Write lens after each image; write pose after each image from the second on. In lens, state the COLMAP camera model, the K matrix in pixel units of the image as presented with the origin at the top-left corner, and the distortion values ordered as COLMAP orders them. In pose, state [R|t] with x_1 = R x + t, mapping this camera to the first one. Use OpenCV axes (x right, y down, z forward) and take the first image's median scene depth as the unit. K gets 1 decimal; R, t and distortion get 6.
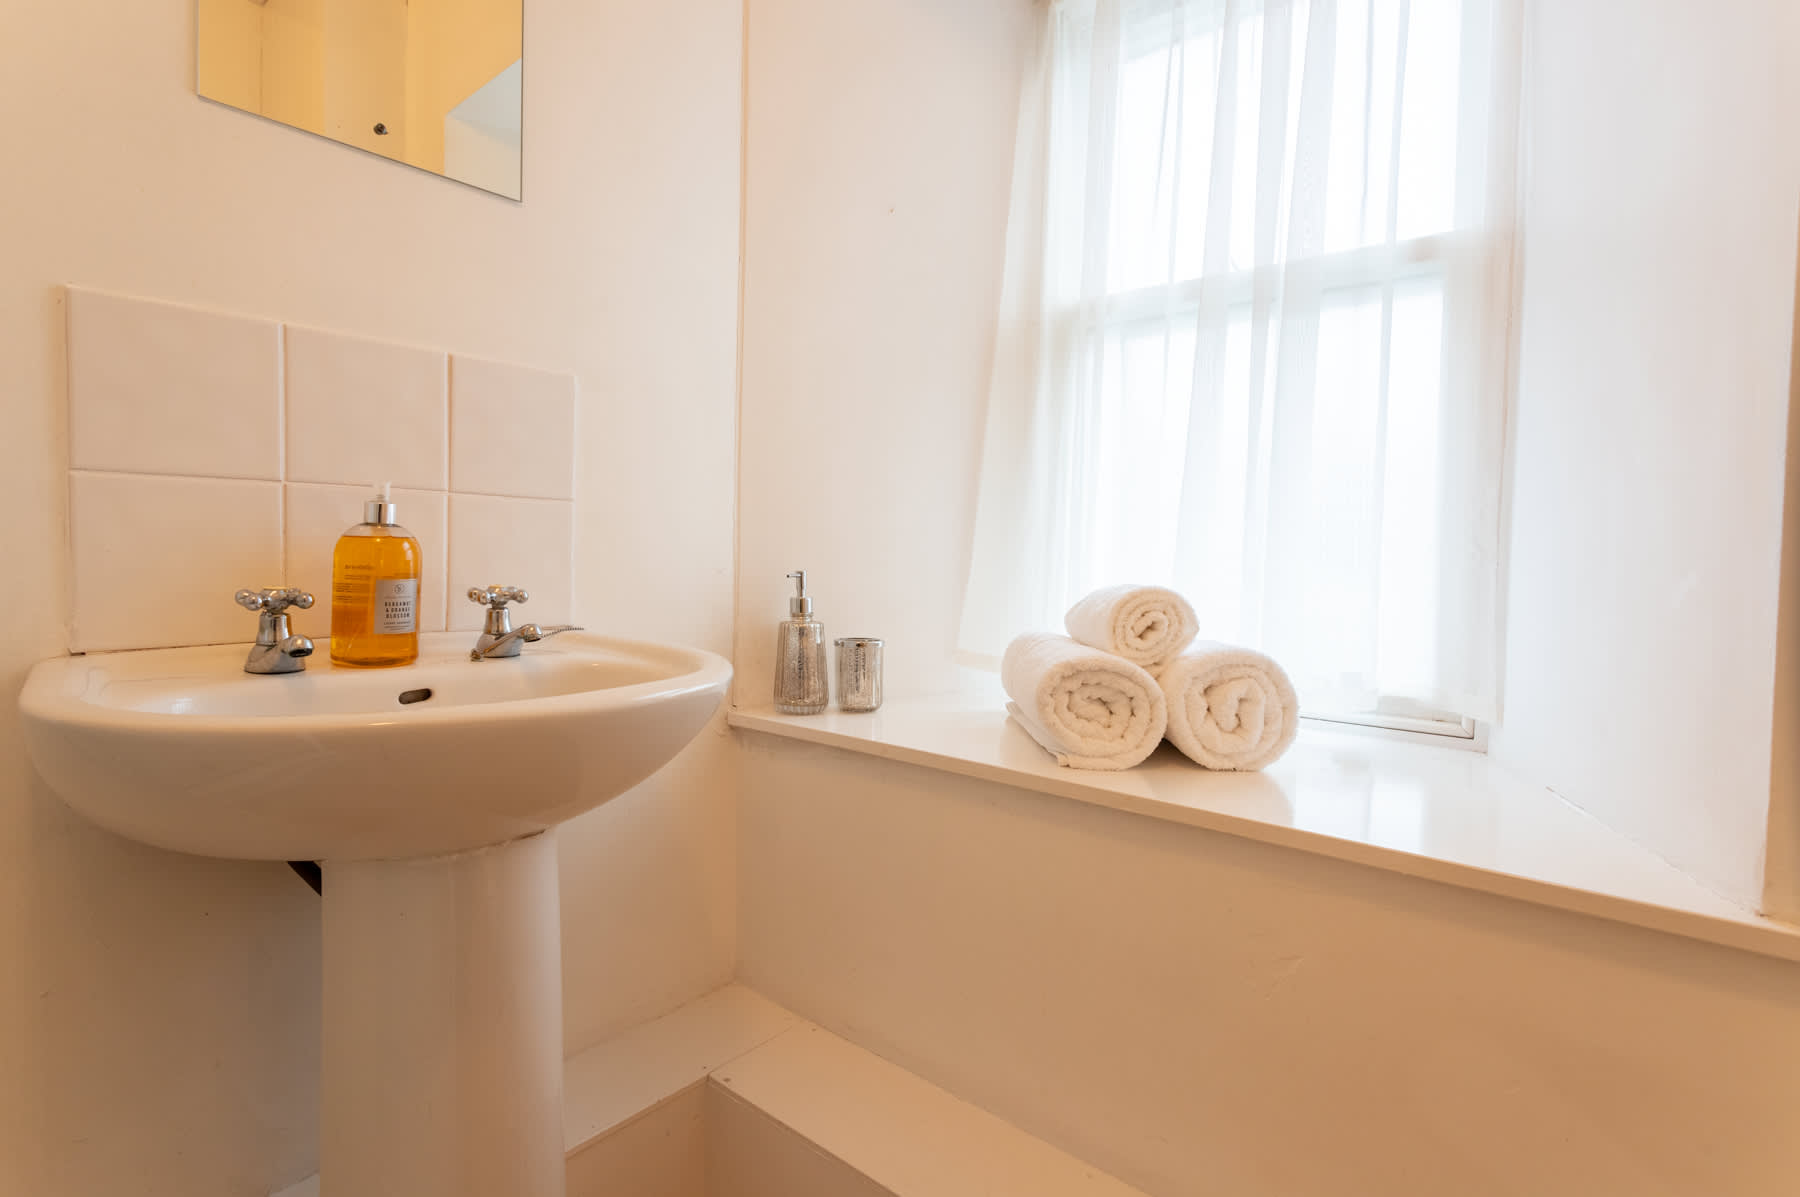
lens RADIAL K [[875.9, 0, 894.5], [0, 875.9, 591.4], [0, 0, 1]] dist [-0.047124, 0.000042]
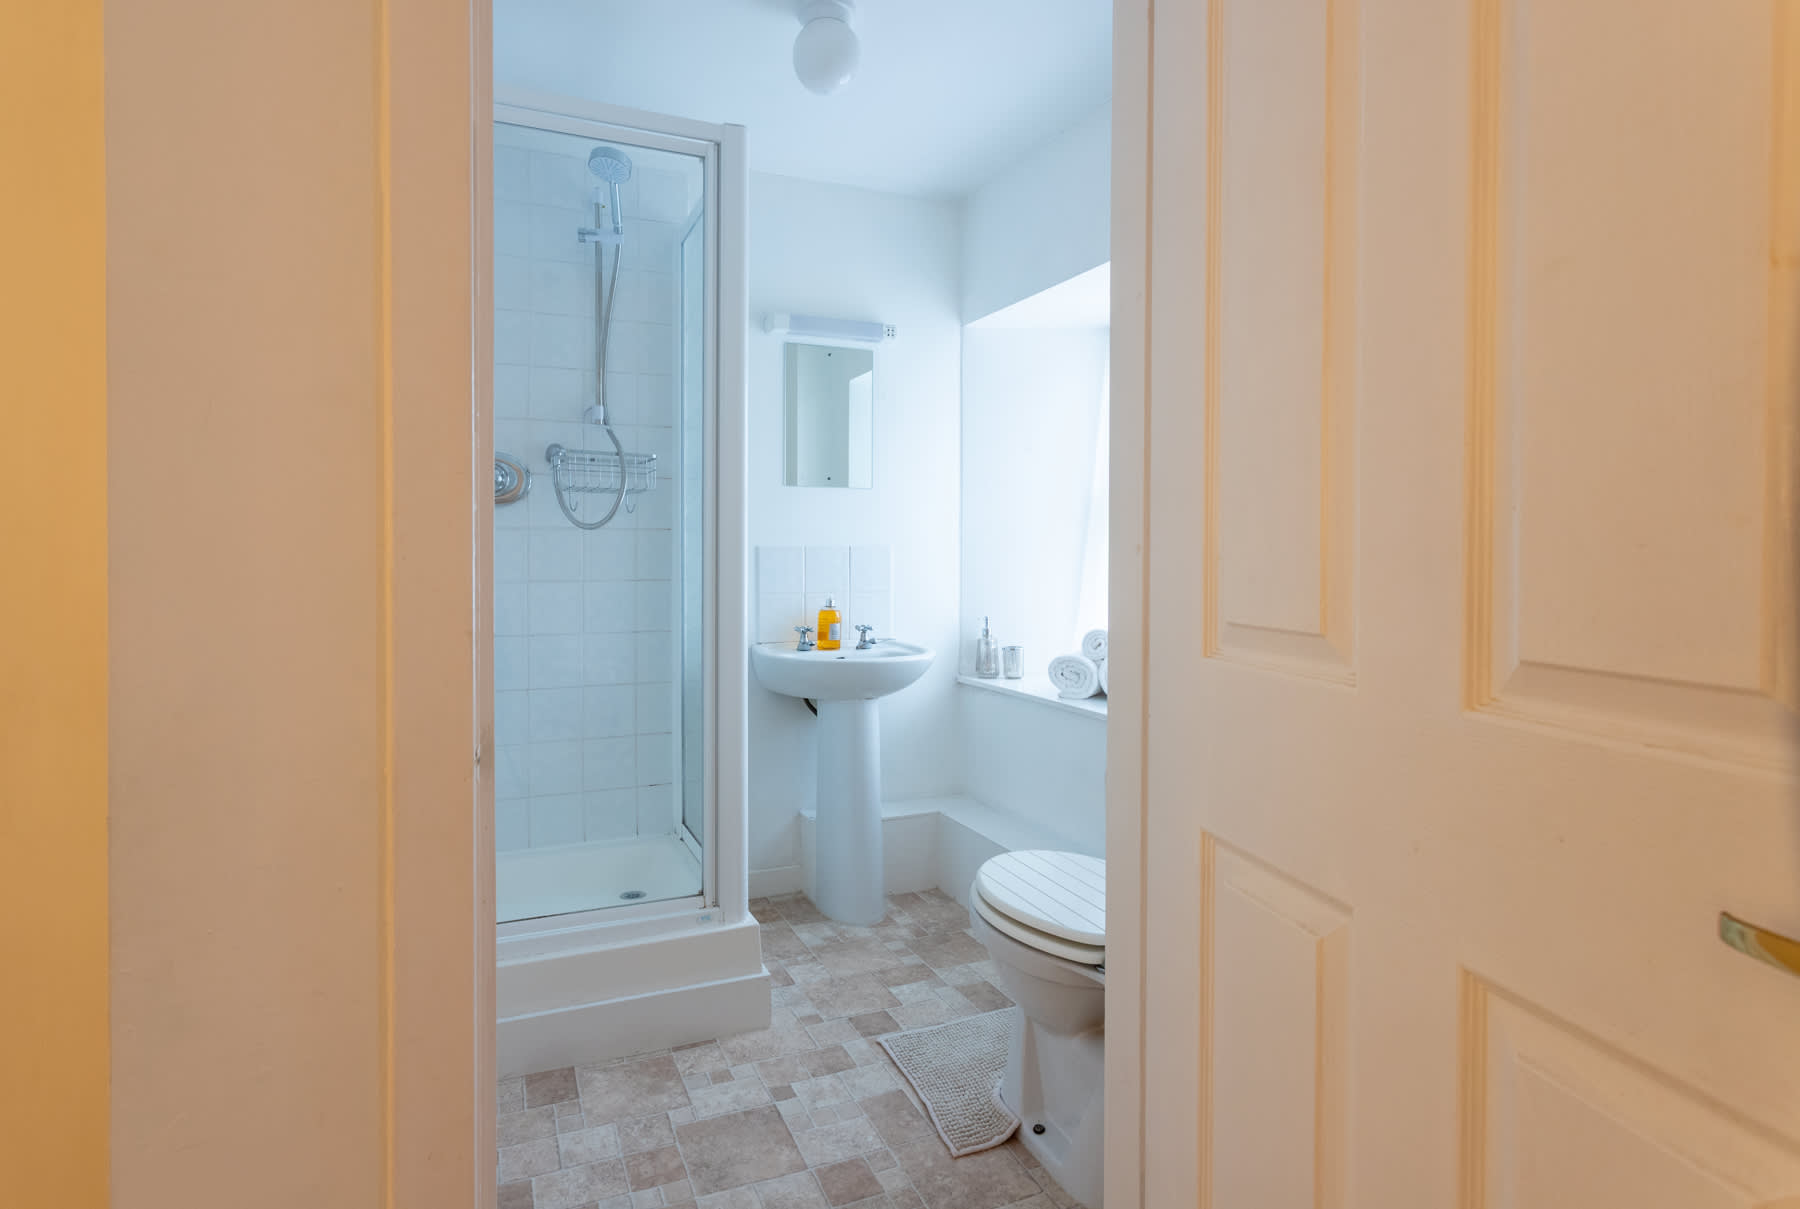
lens RADIAL K [[909.6, 0, 832.4], [0, 909.6, 568.8], [0, 0, 1]] dist [0.000488, 0.000030]
pose [[0.878419, -0.011492, -0.477753, 0.897141], [-0.003699, 0.999517, -0.030844, -0.096948], [0.477877, 0.028861, 0.877953, -1.717073]]
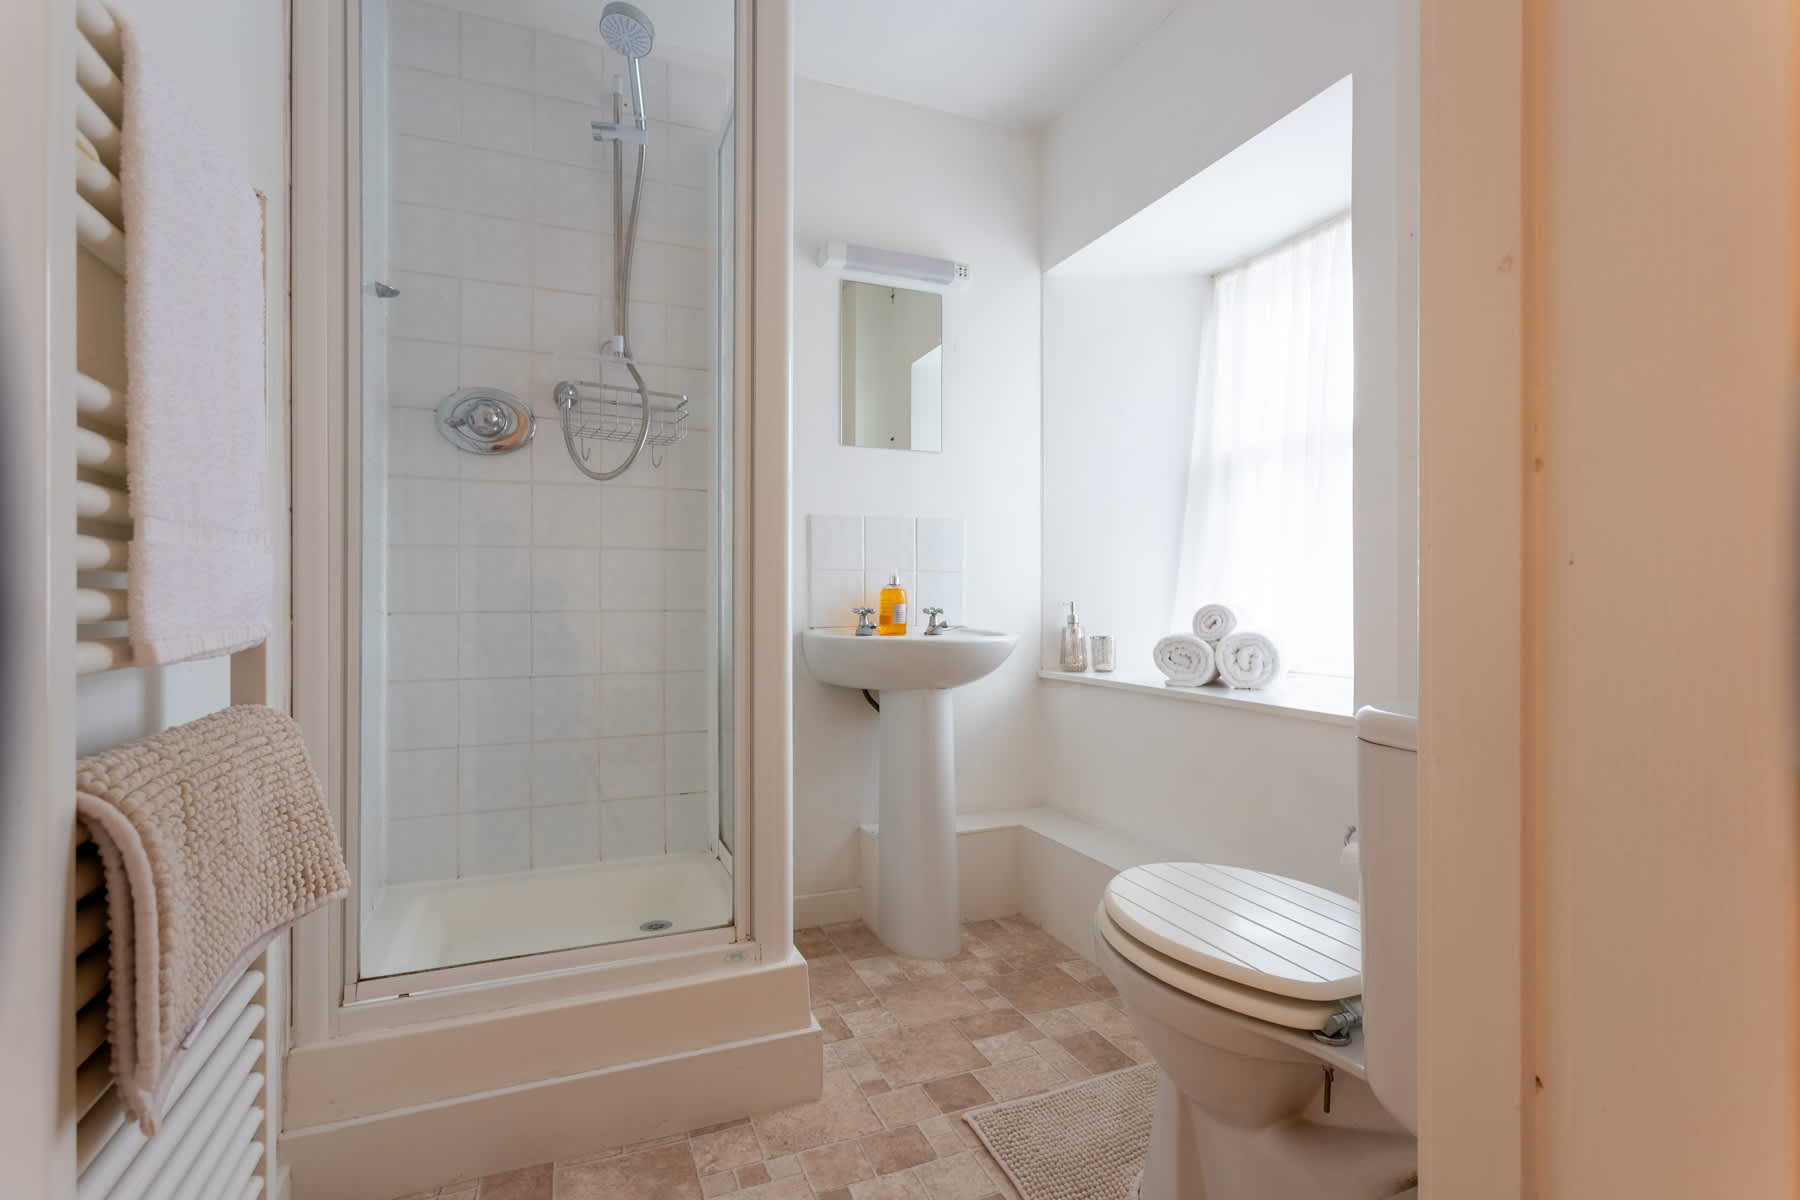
lens RADIAL K [[854.1, 0, 900.0], [0, 854.1, 600.0], [0, 0, 1]] dist [0.000981, 0.000255]
pose [[0.885023, -0.020476, -0.465097, 0.601076], [-0.001111, 0.998937, -0.046092, 0.084312], [0.465546, 0.041309, 0.884059, -1.222471]]
